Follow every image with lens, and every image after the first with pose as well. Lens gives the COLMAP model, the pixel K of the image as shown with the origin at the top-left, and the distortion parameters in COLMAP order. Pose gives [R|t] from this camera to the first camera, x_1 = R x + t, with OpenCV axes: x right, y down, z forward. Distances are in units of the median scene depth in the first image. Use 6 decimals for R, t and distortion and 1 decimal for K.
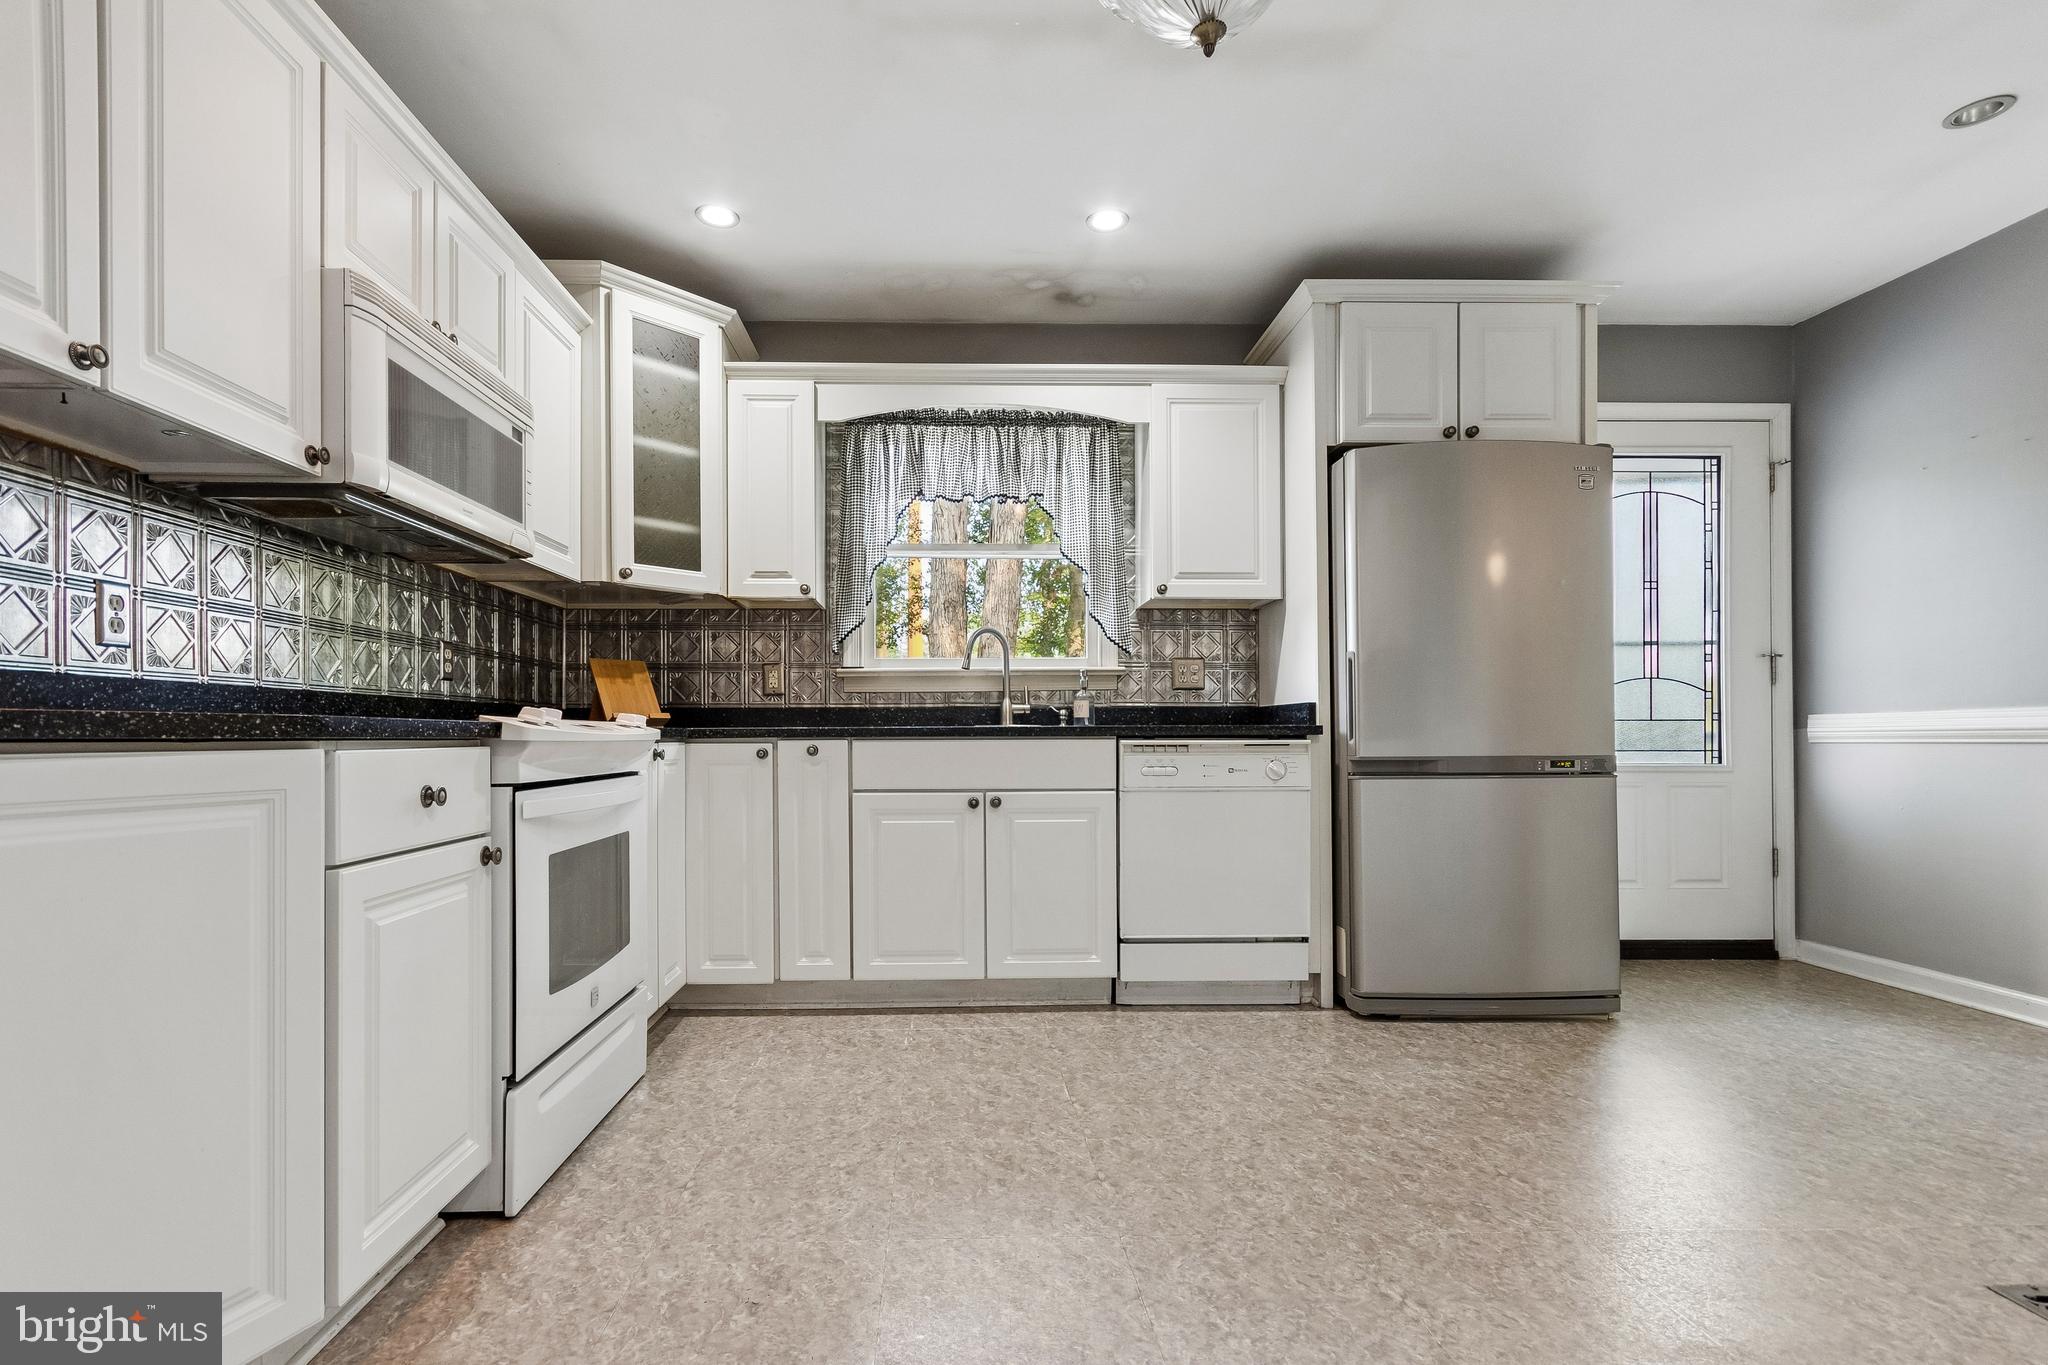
lens RADIAL K [[967.7, 0, 966.2], [0, 967.7, 731.6], [0, 0, 1]] dist [0.000353, 0.001820]
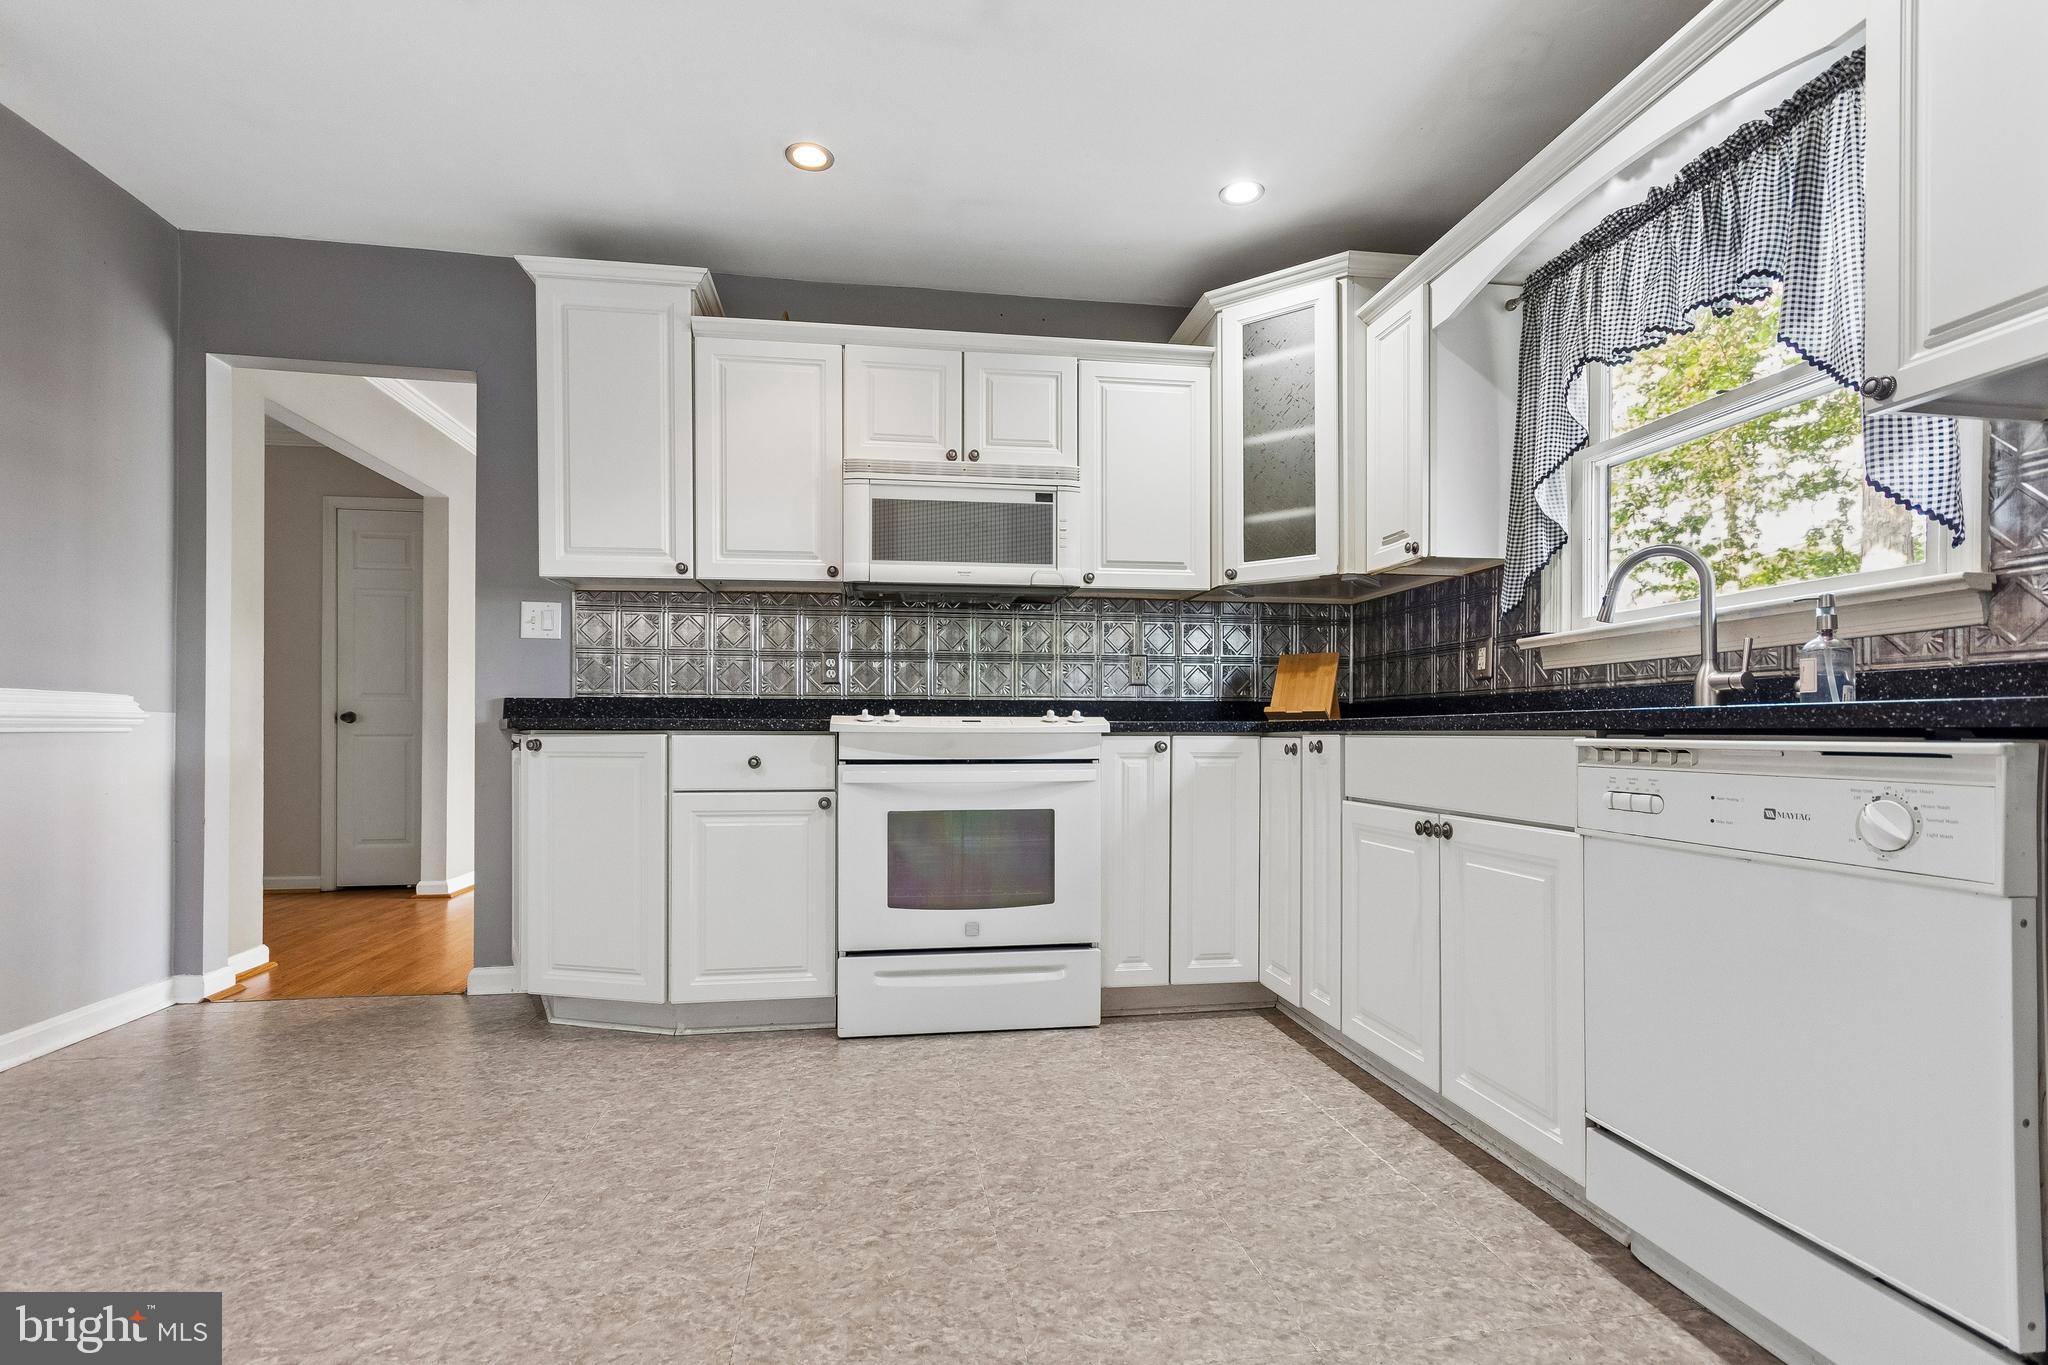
lens RADIAL K [[967.7, 0, 1054.4], [0, 967.7, 728.9], [0, 0, 1]] dist [0.000353, 0.001820]
pose [[0.140733, -0.000480, -0.990047, 0.652381], [0.002035, 0.999998, -0.000196, 0.003562], [0.990045, -0.001987, 0.140734, 0.654329]]
